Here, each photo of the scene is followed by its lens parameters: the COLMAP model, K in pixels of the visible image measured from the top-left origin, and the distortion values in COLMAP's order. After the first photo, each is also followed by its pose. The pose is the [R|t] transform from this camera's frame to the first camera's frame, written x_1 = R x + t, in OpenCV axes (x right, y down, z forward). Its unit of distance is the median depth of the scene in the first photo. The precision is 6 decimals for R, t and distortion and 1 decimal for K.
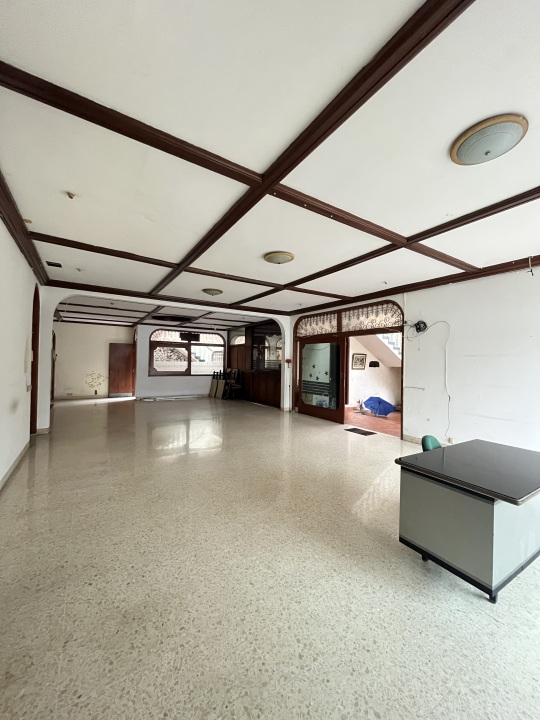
lens RADIAL K [[290.4, 0, 270.4], [0, 290.4, 361.1], [0, 0, 1]] dist [0.020411, 0.000459]
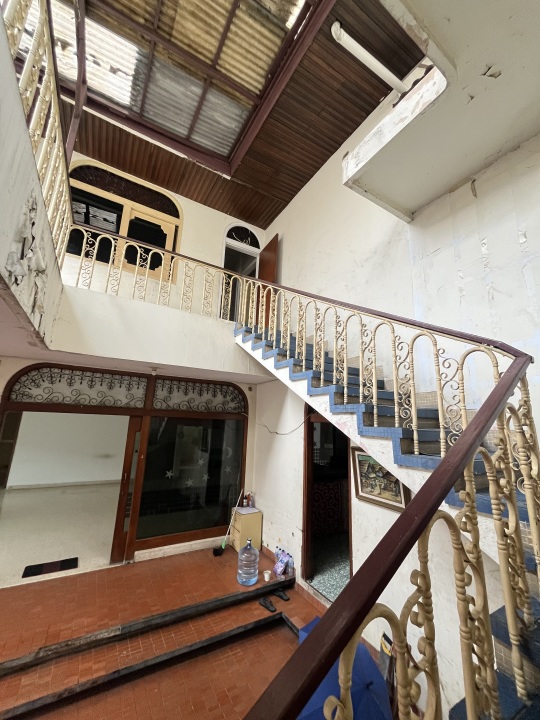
lens RADIAL K [[290.4, 0, 269.7], [0, 290.4, 362.2], [0, 0, 1]] dist [0.020411, 0.000459]
pose [[0.024559, 0.190080, 0.981461, -0.278112], [-0.036236, 0.981282, -0.189139, -0.056860], [-0.999041, -0.030919, 0.030987, 0.468854]]
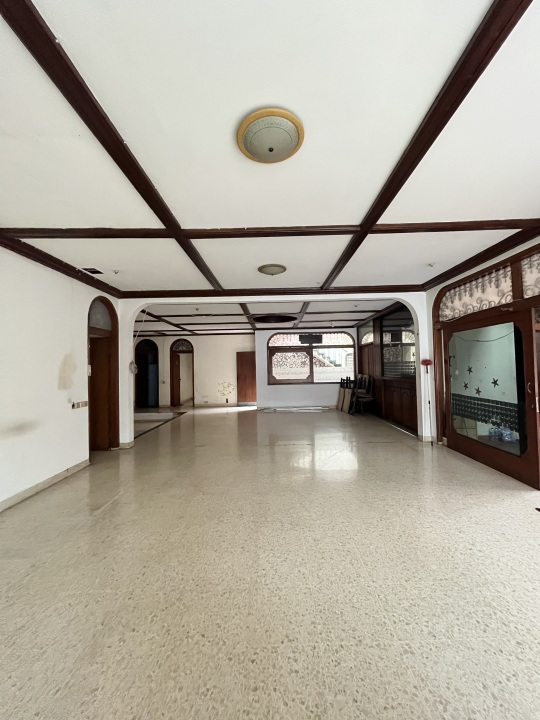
lens RADIAL K [[290.4, 0, 274.5], [0, 290.4, 356.4], [0, 0, 1]] dist [0.020411, 0.000459]
pose [[0.843030, -0.055647, -0.534980, 0.098336], [0.039368, 0.998350, -0.041808, 0.000733], [0.536423, 0.014185, 0.843830, 0.228571]]
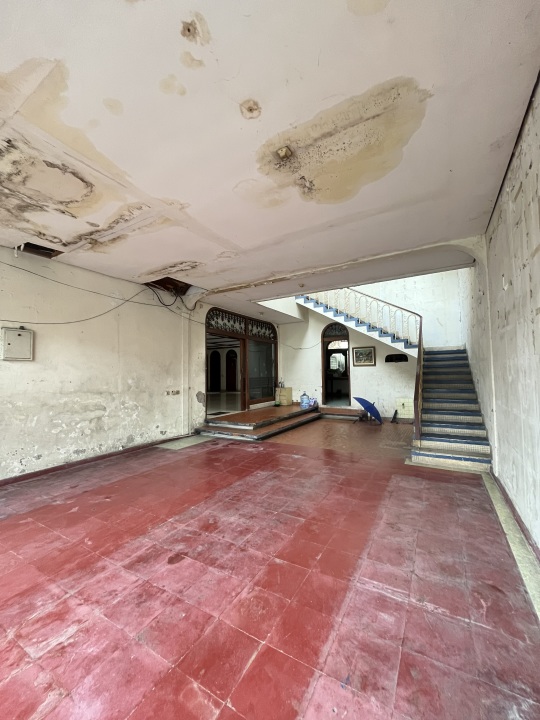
lens RADIAL K [[290.4, 0, 274.2], [0, 290.4, 359.7], [0, 0, 1]] dist [0.020411, 0.000459]
pose [[-0.458675, 0.030933, 0.888065, -0.573910], [0.002943, 0.999441, -0.033293, 0.028444], [-0.888599, -0.012656, -0.458510, 0.953375]]
